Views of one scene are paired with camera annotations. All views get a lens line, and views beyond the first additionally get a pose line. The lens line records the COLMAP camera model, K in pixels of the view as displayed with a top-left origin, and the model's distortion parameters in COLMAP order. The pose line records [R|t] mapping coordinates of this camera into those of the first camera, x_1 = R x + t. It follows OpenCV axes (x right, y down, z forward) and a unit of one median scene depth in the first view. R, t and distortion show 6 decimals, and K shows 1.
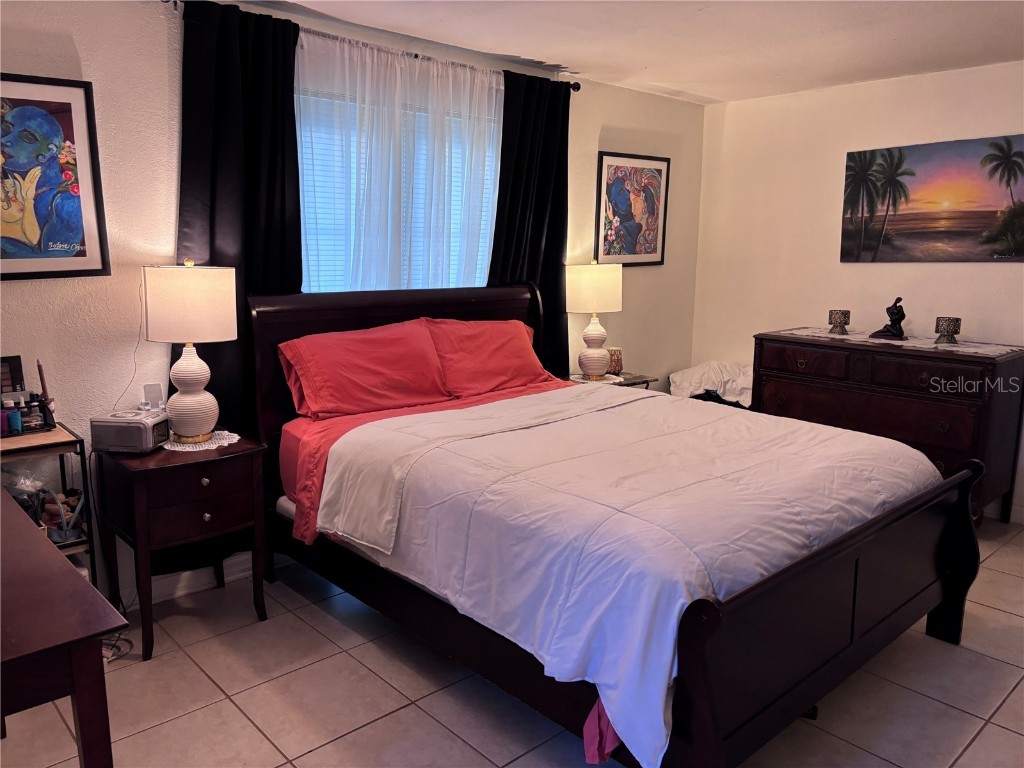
lens RADIAL K [[783.8, 0, 512.0], [0, 783.8, 384.0], [0, 0, 1]] dist [0.073538, -0.085852]
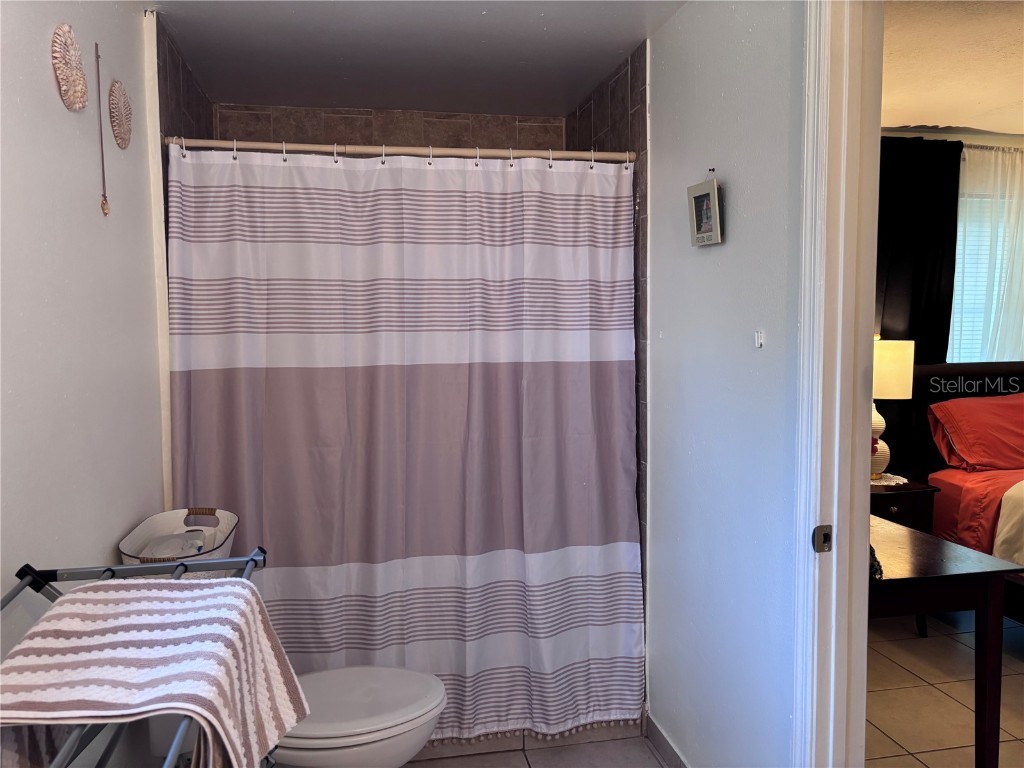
lens RADIAL K [[783.8, 0, 512.0], [0, 783.8, 384.0], [0, 0, 1]] dist [0.073538, -0.085852]
pose [[0.859929, 0.023656, -0.509865, -0.230760], [-0.074941, 0.993951, -0.080277, 0.060671], [0.504882, 0.107242, 0.856501, -0.340519]]
